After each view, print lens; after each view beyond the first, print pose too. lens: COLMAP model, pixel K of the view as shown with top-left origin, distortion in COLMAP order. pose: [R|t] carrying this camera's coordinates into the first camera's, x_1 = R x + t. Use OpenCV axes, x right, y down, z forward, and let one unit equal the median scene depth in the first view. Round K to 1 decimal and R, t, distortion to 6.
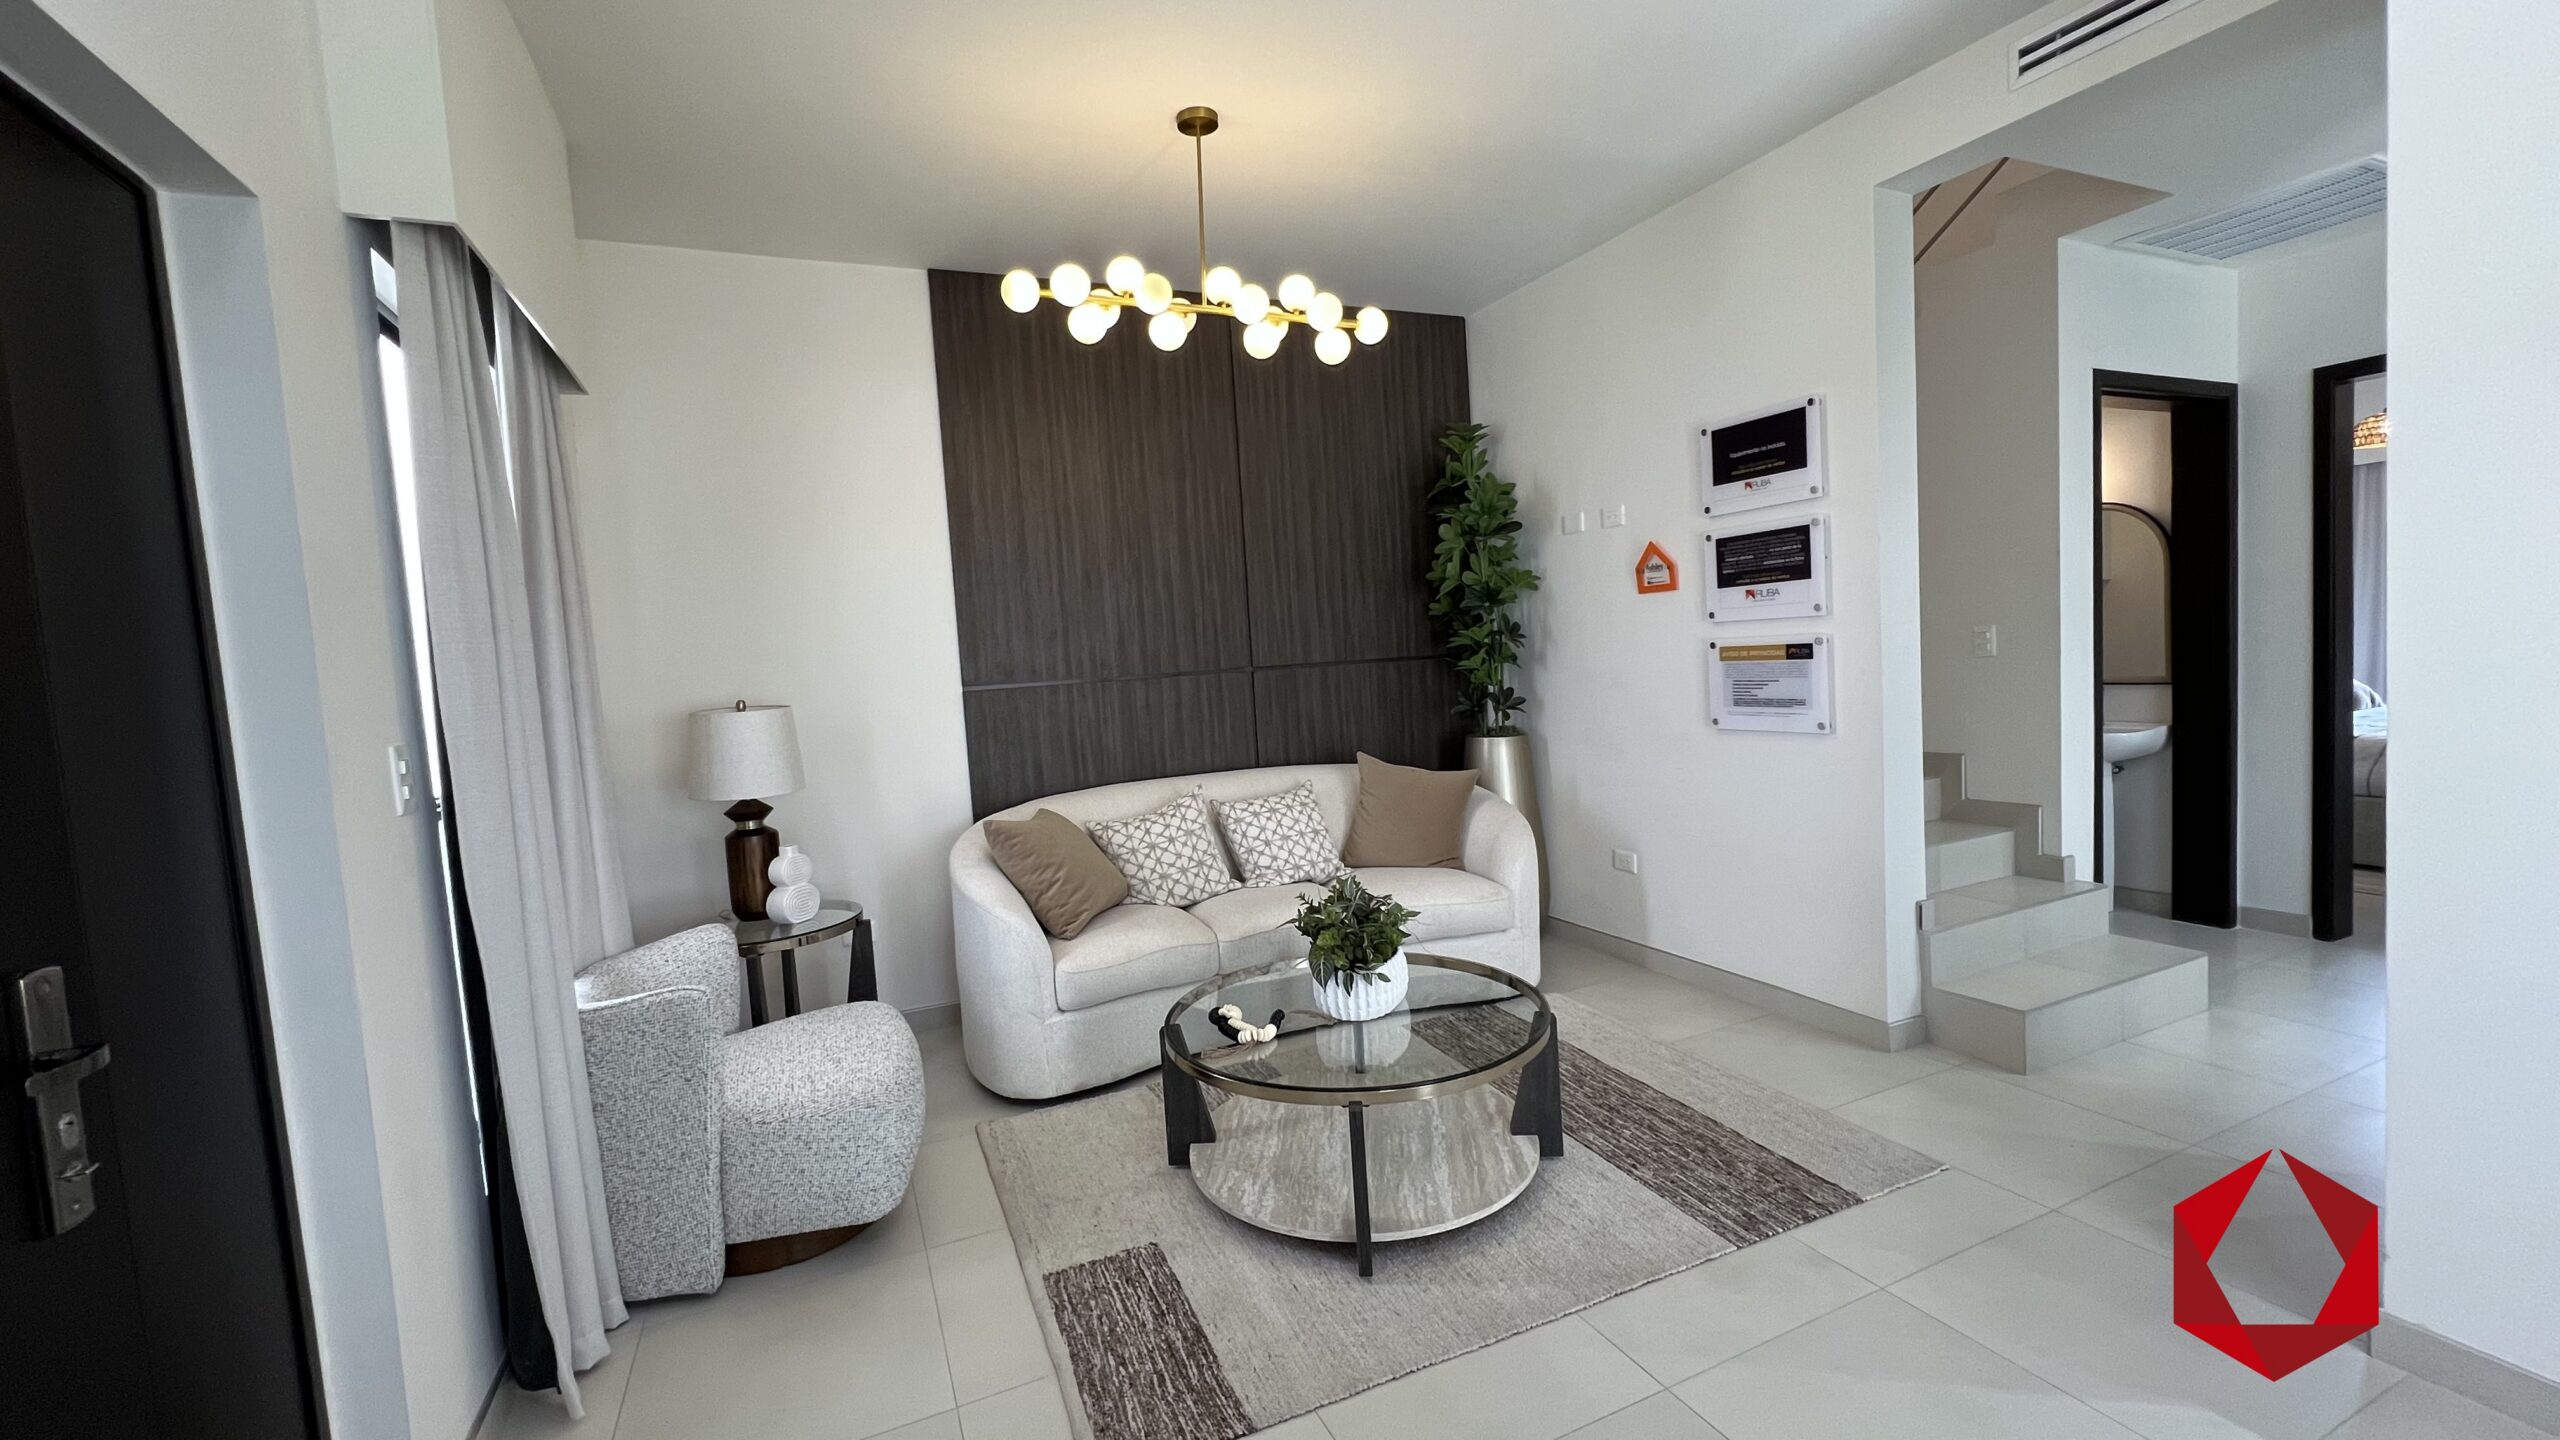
lens RADIAL K [[1028.6, 0, 1276.4], [0, 1028.6, 721.3], [0, 0, 1]] dist [-0.002939, 0.000512]
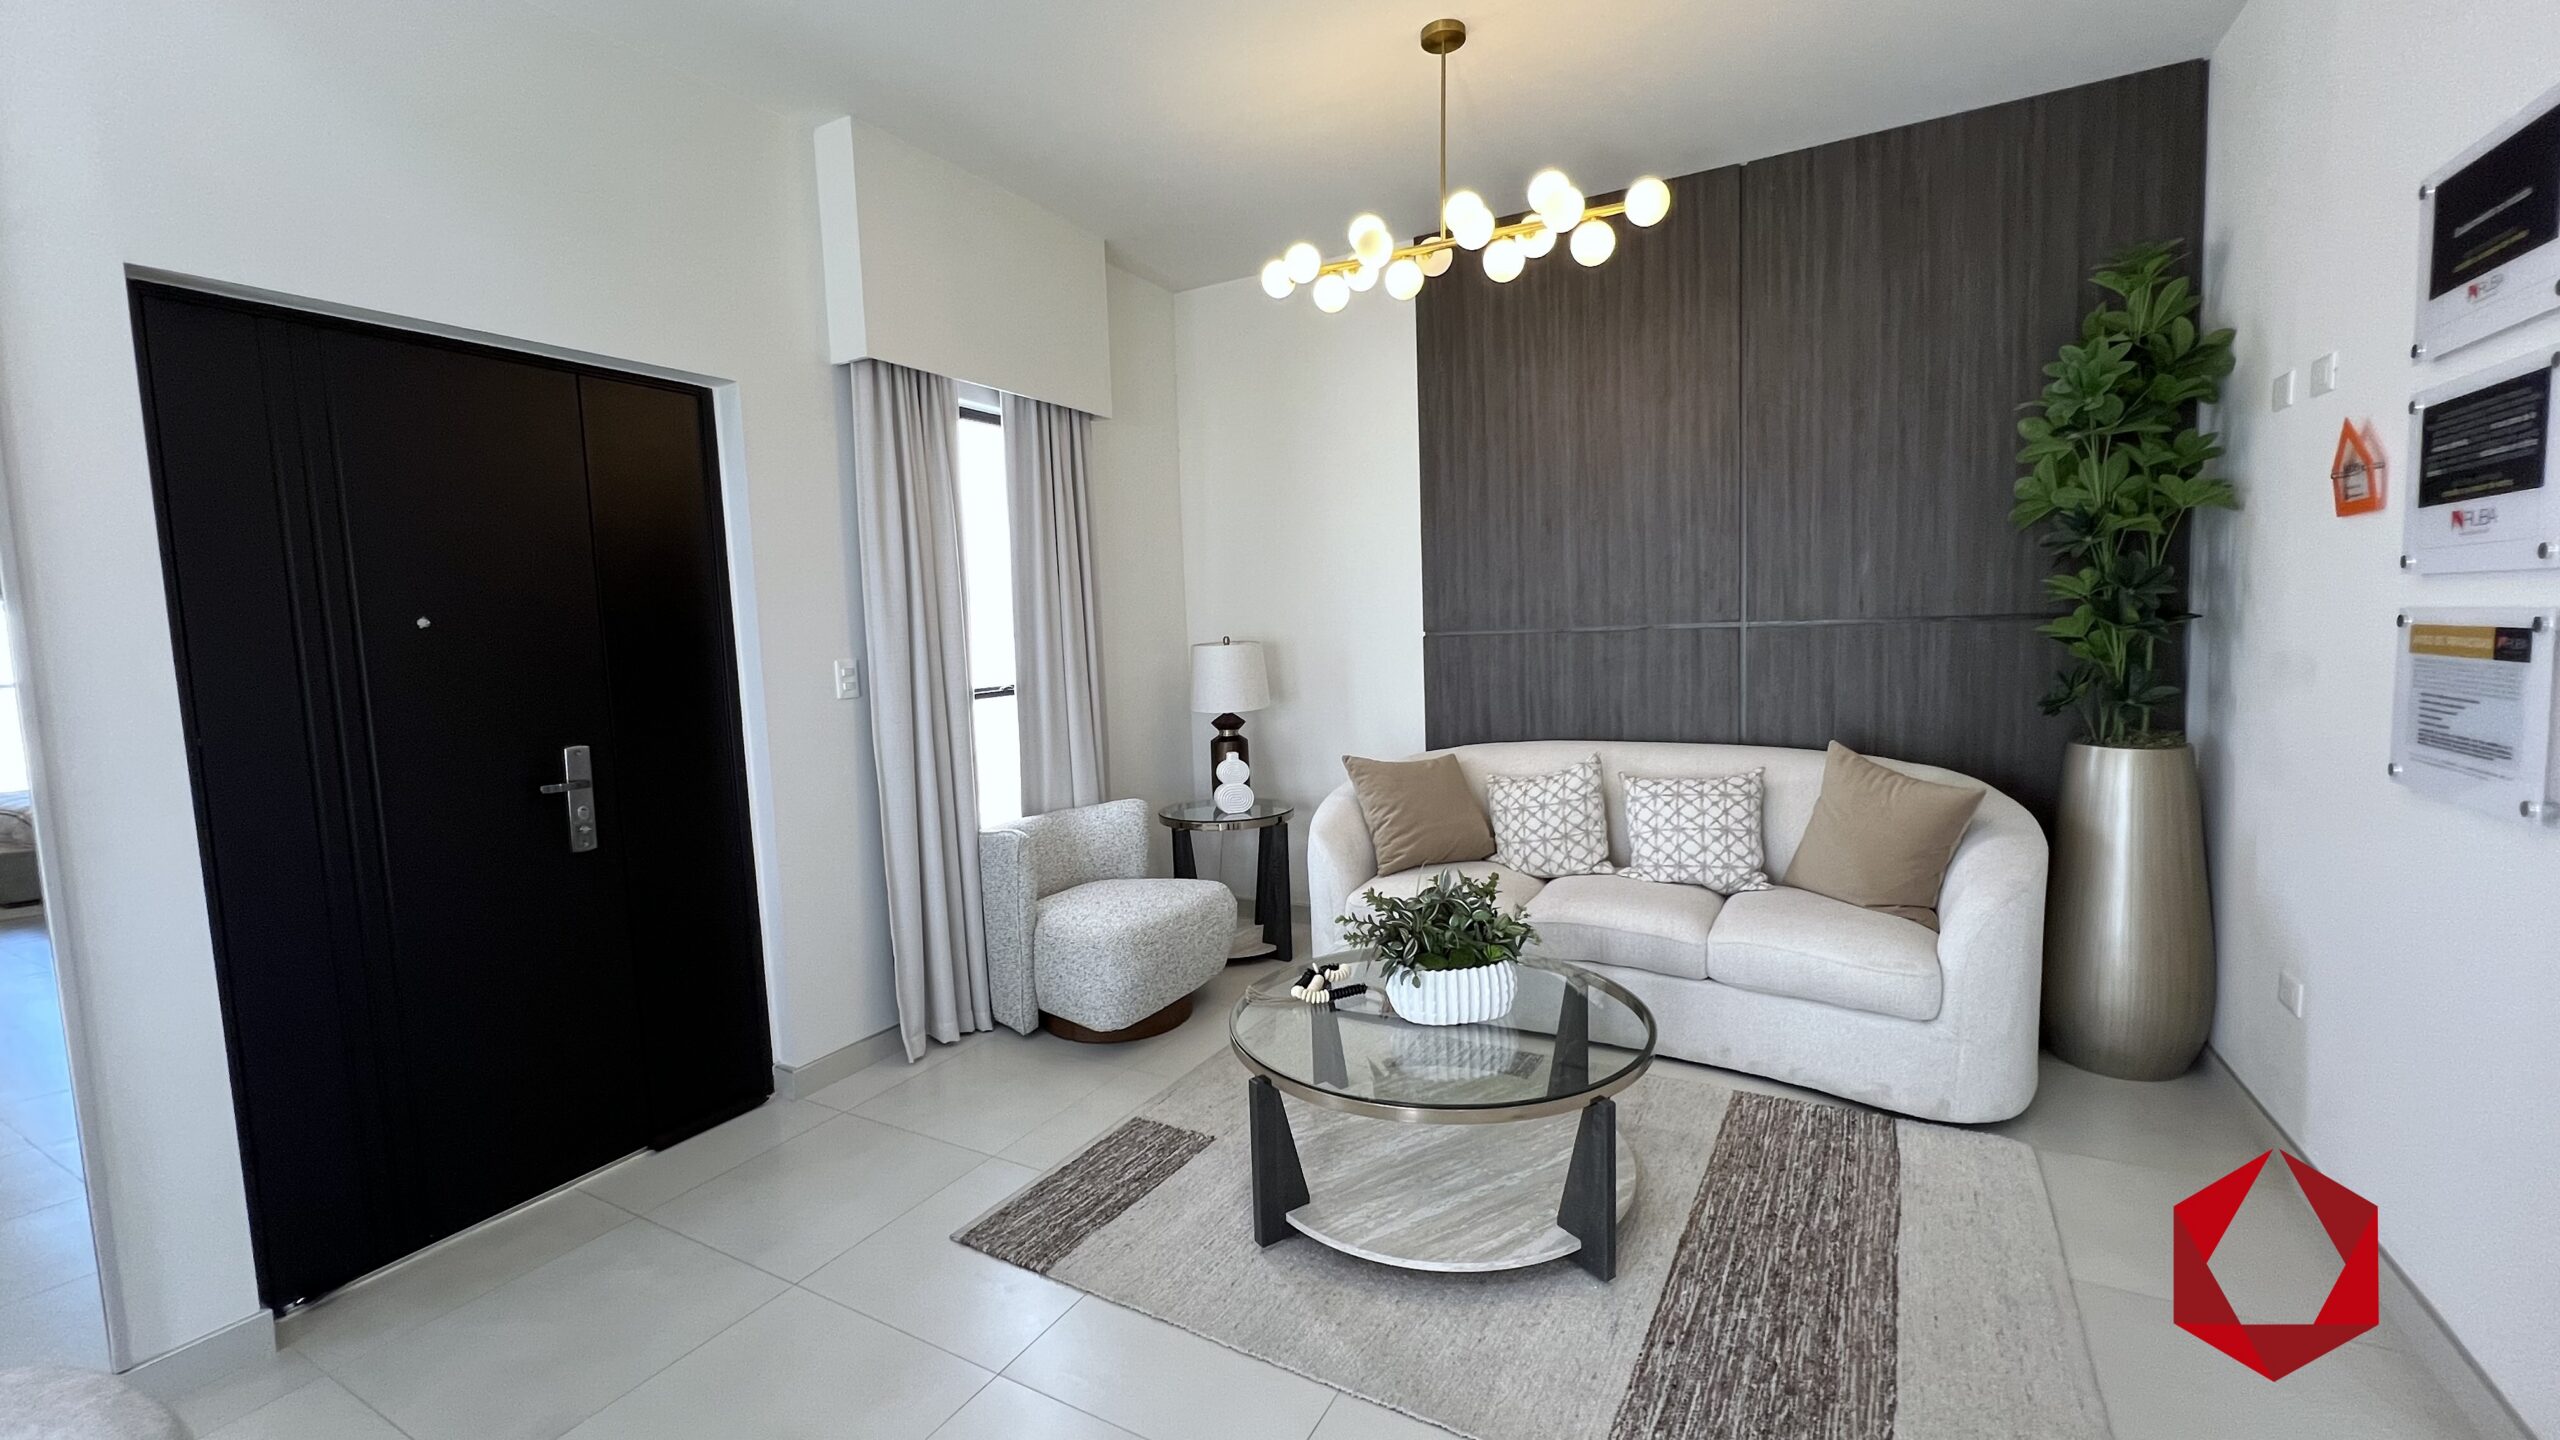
lens RADIAL K [[1028.6, 0, 1276.4], [0, 1028.6, 721.3], [0, 0, 1]] dist [-0.002939, 0.000512]
pose [[0.597214, 0.115095, -0.793781, 0.501461], [-0.054670, 0.993191, 0.102876, -0.046125], [0.800216, -0.018044, 0.599440, 0.247160]]
